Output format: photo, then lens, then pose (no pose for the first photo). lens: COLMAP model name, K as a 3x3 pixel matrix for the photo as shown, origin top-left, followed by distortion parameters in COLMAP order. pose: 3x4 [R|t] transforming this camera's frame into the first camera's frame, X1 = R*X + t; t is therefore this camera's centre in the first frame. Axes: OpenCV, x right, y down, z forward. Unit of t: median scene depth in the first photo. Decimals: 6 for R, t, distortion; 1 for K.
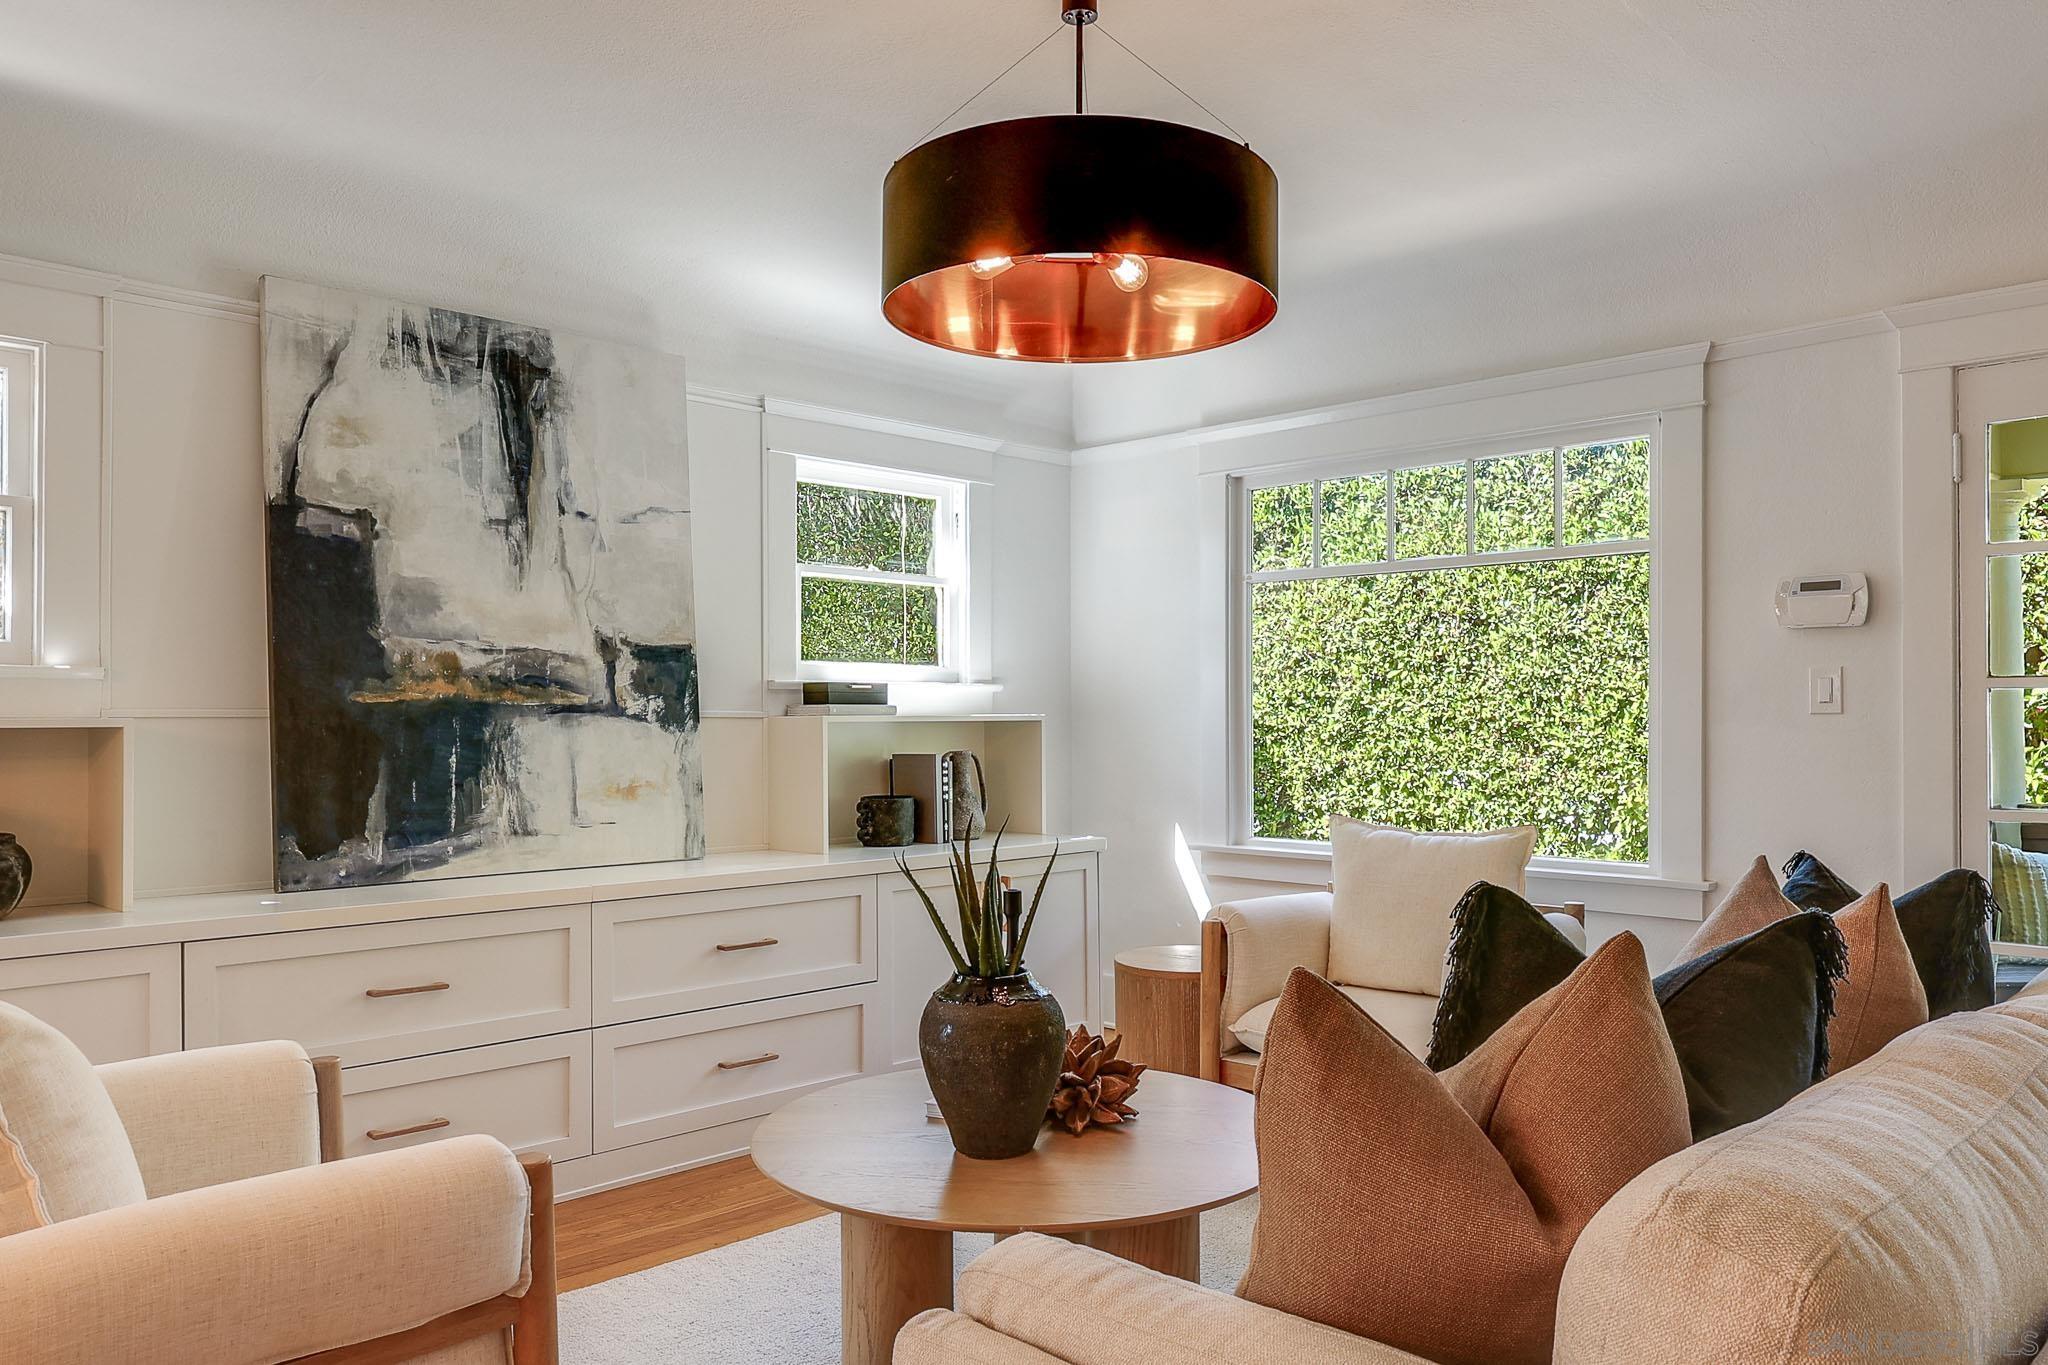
lens RADIAL K [[1460.1, 0, 1026.2], [0, 1460.1, 689.3], [0, 0, 1]] dist [-0.012179, 0.001415]
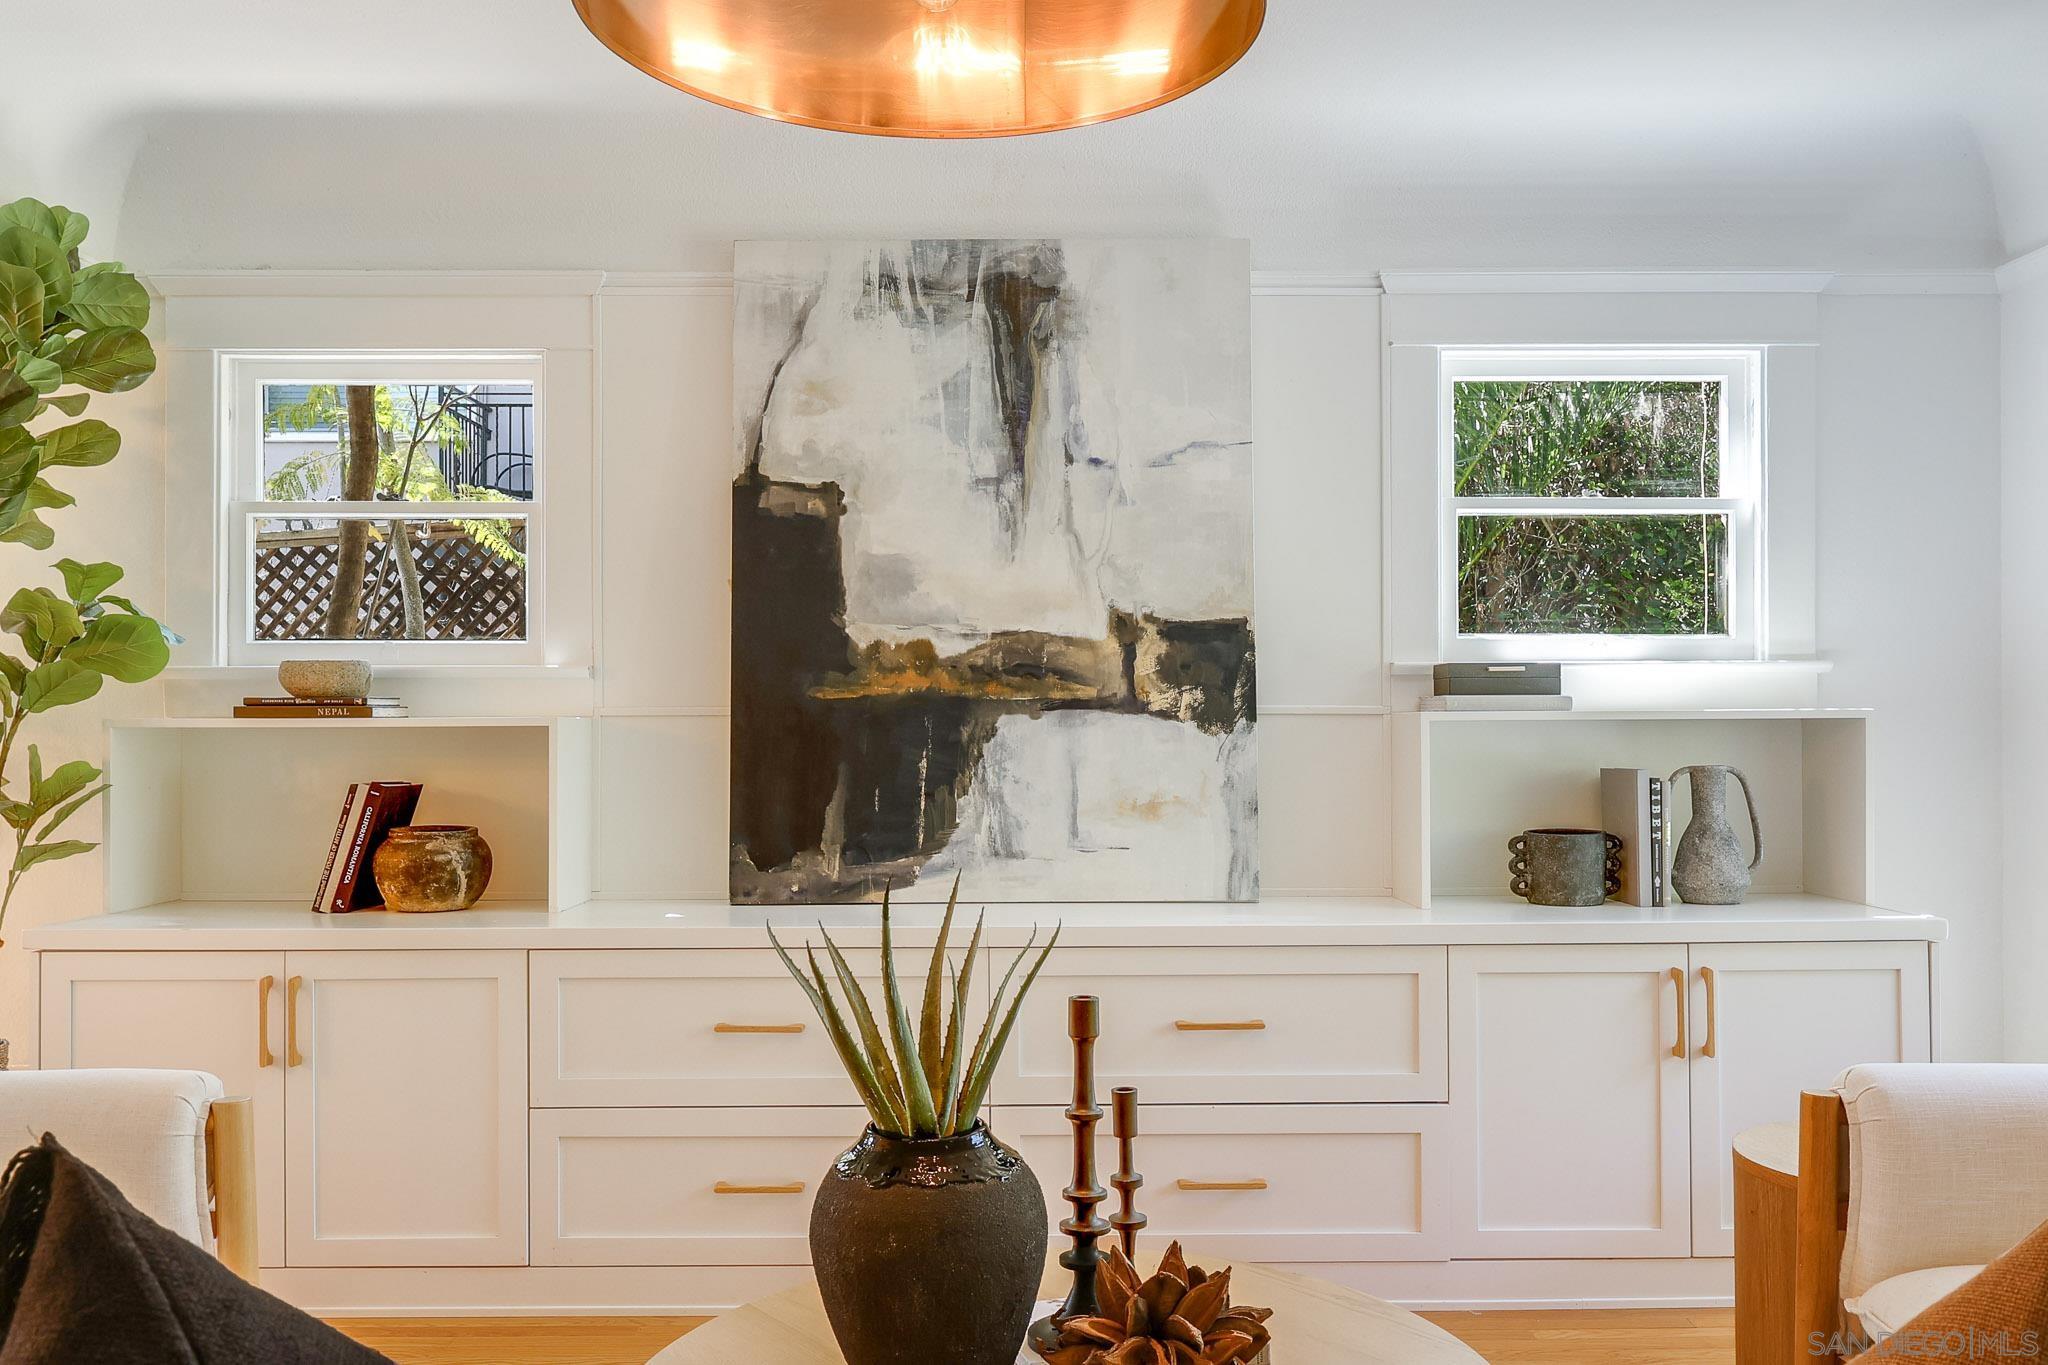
lens RADIAL K [[1666.8, 0, 1023.9], [0, 1666.8, 696.1], [0, 0, 1]] dist [0.002420, -0.008460]
pose [[0.713340, -0.009664, -0.700751, 0.312940], [0.015739, 0.999874, 0.002232, 0.006512], [0.700641, -0.012621, 0.713402, 0.322178]]
